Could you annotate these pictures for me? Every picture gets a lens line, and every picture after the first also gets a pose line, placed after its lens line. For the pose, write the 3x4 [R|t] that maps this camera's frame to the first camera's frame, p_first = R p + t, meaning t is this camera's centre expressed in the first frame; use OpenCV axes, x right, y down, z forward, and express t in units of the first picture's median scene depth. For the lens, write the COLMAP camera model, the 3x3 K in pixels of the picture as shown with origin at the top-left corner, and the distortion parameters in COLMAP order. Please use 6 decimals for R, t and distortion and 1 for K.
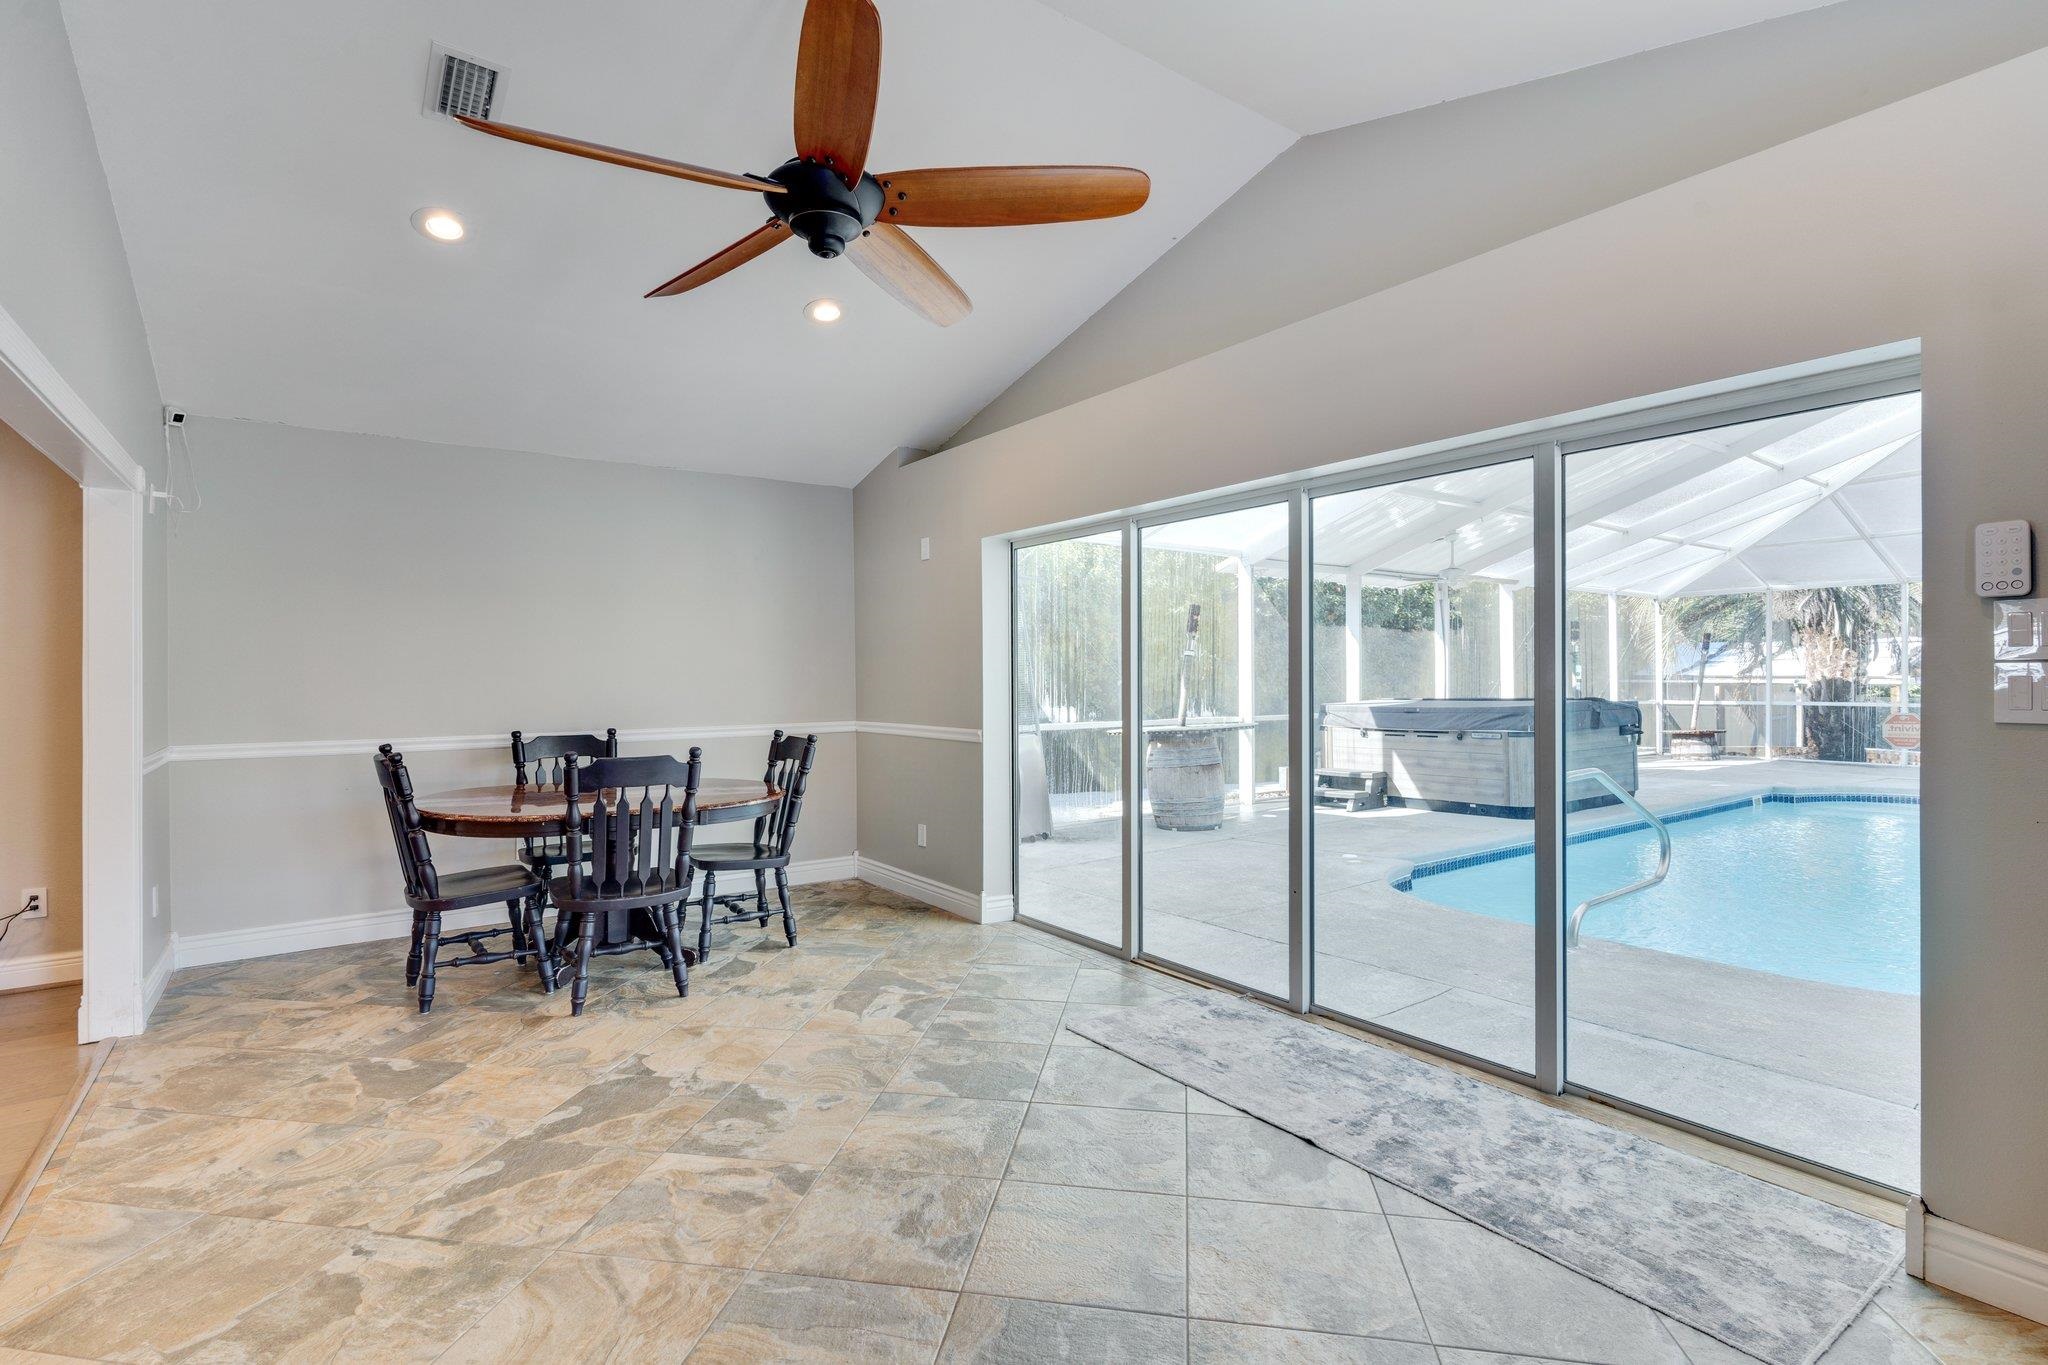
lens RADIAL K [[980.0, 0, 1018.1], [0, 980.0, 677.2], [0, 0, 1]] dist [0.002780, -0.000051]
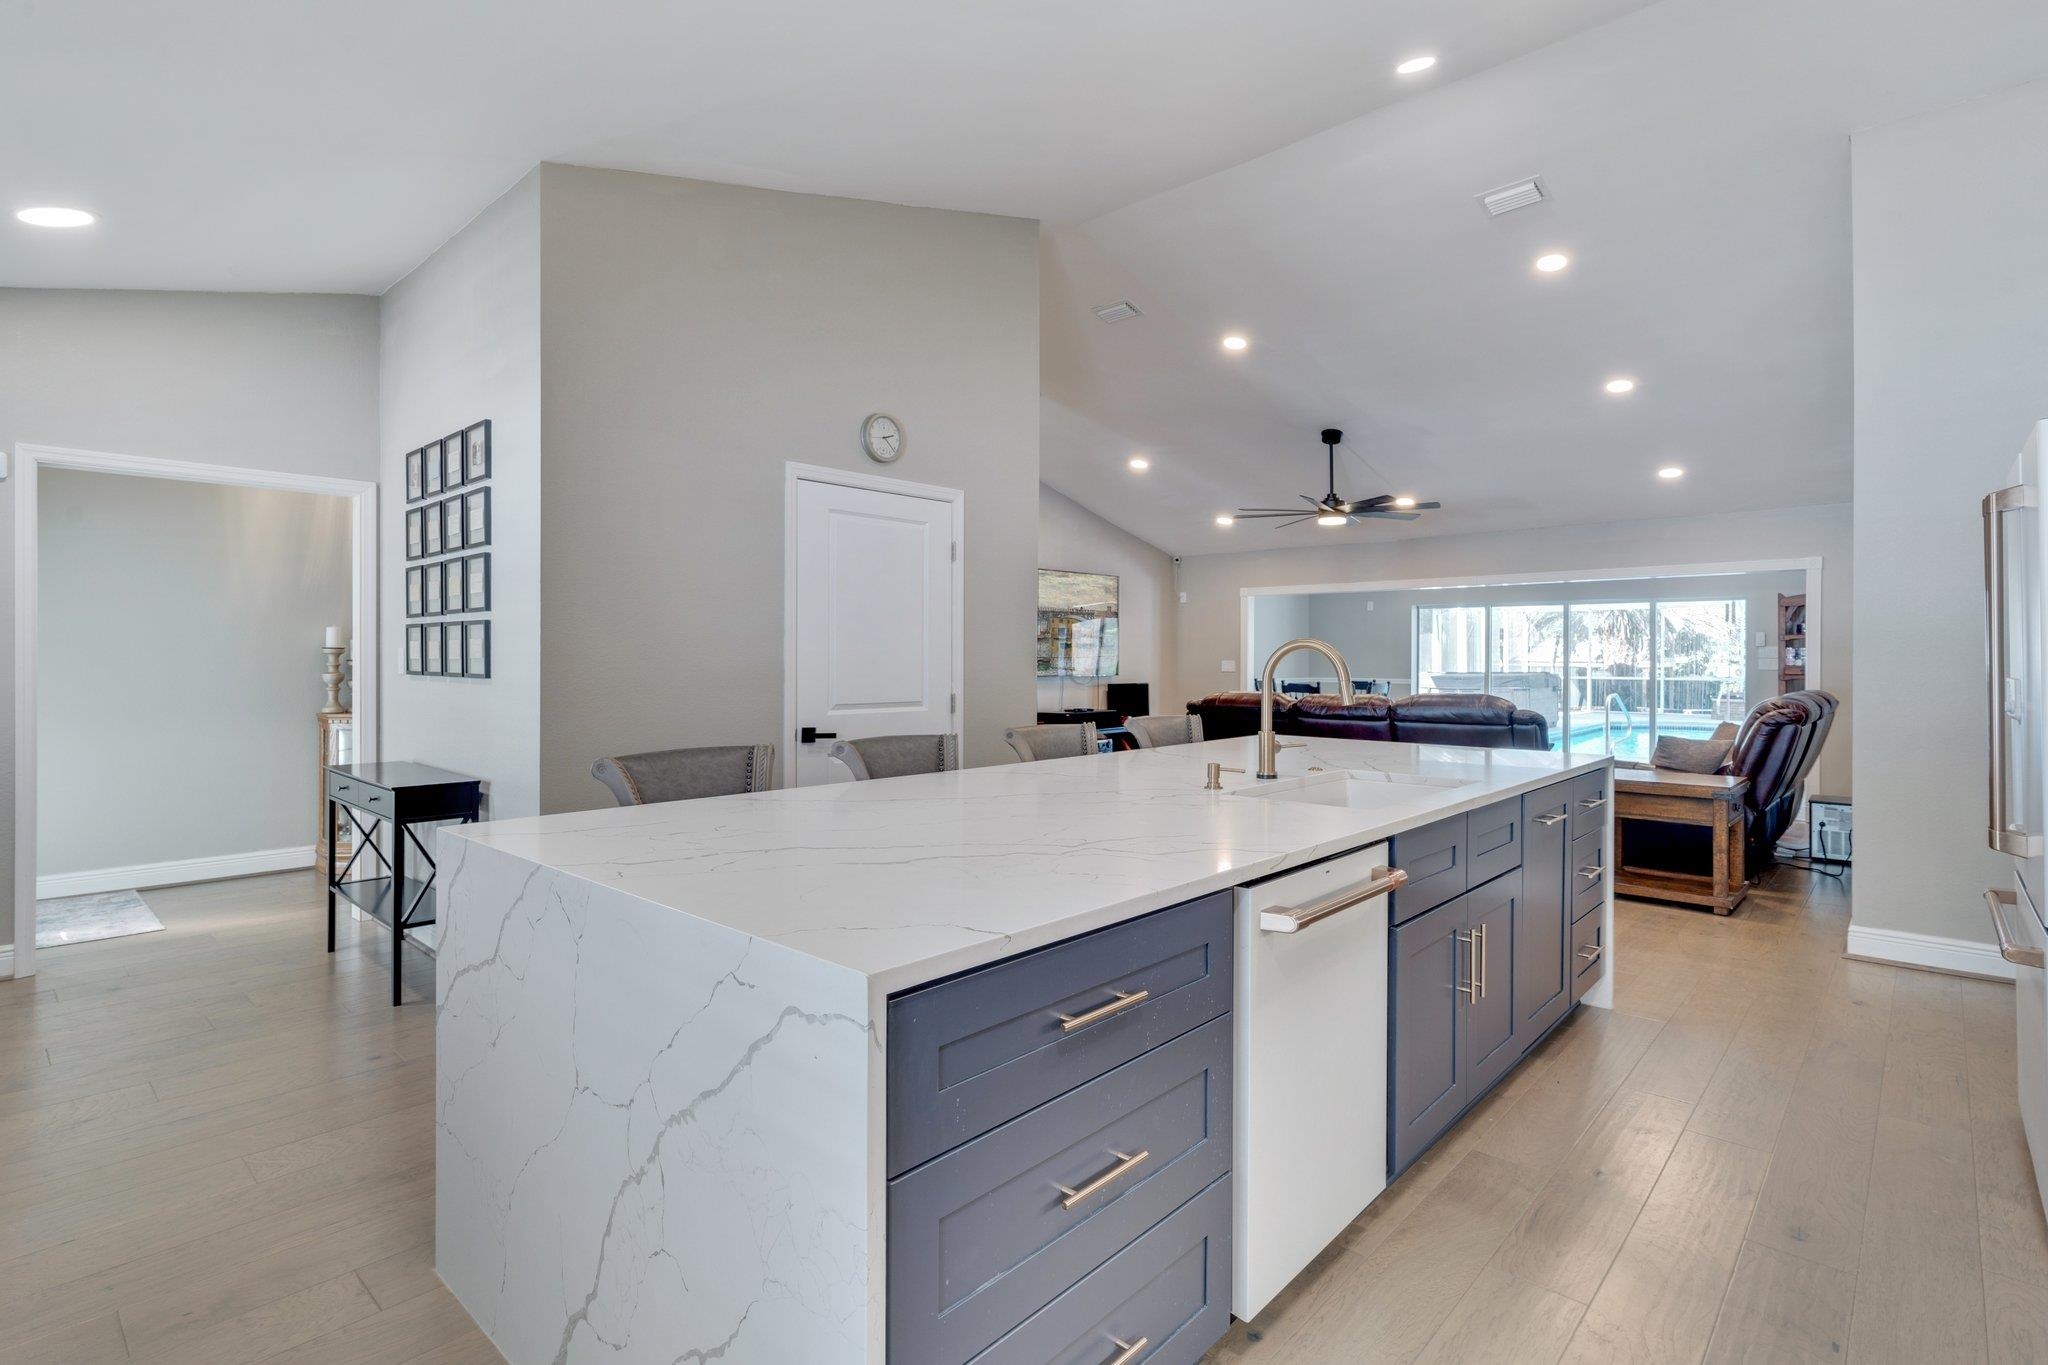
lens RADIAL K [[994.2, 0, 1021.9], [0, 994.2, 660.8], [0, 0, 1]] dist [0.002148, 0.000241]
pose [[0.978533, 0.008784, 0.205902, -1.630507], [-0.009369, 0.999954, 0.001865, 0.010612], [-0.205876, -0.003754, 0.978571, -1.402341]]
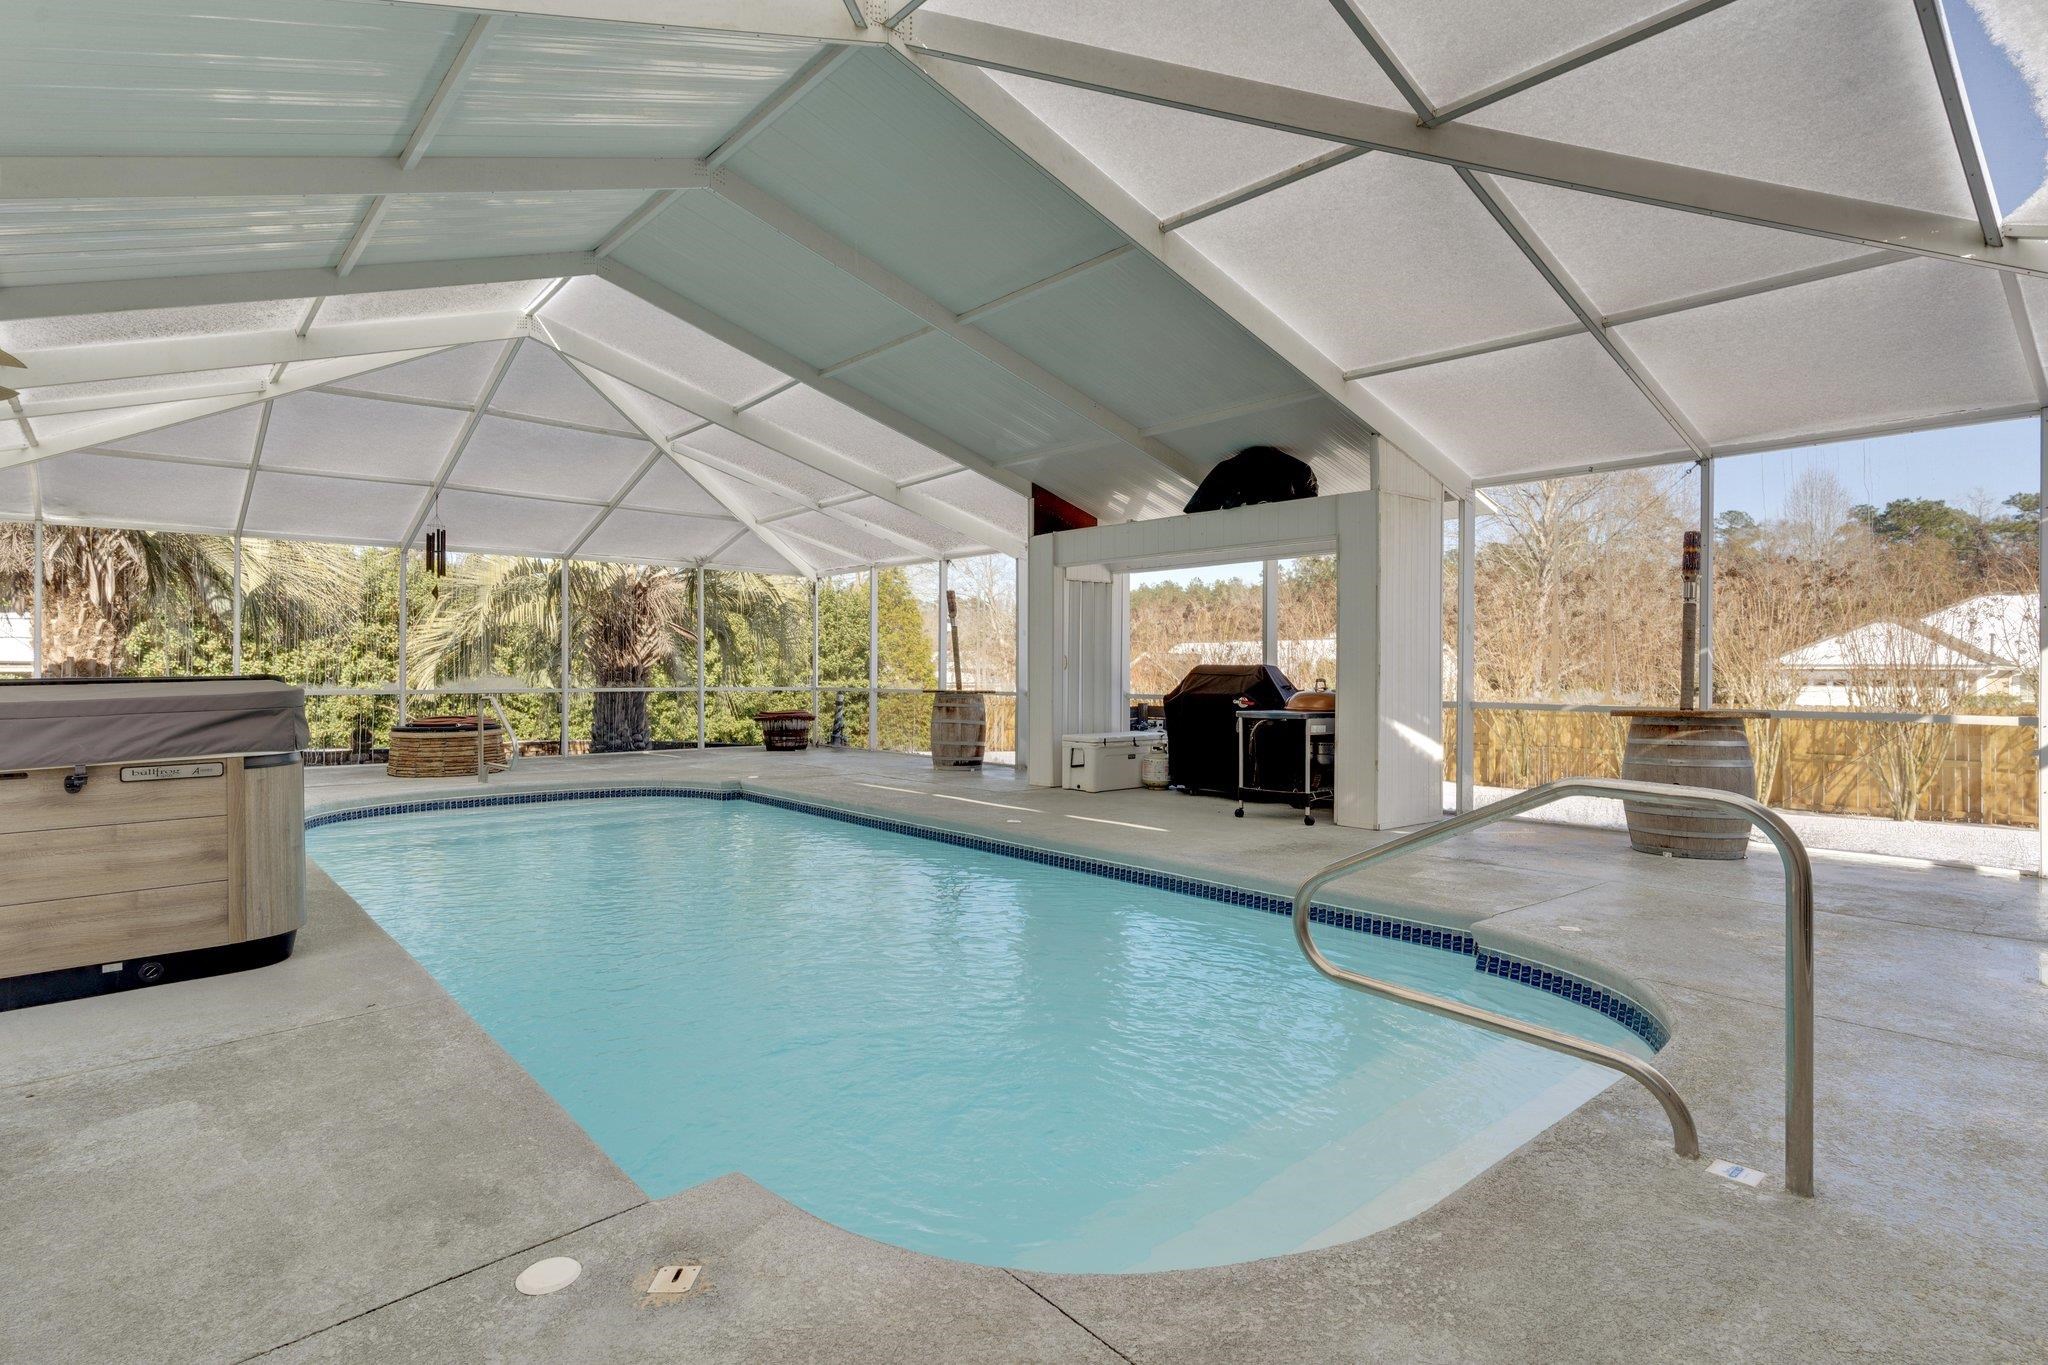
lens RADIAL K [[1034.5, 0, 1020.5], [0, 1034.5, 664.1], [0, 0, 1]] dist [-0.000371, -0.000167]
pose [[-0.094378, 0.012782, 0.995454, 0.087427], [-0.001195, 0.999915, -0.012952, 0.041838], [-0.995536, -0.002412, -0.094355, 1.327851]]
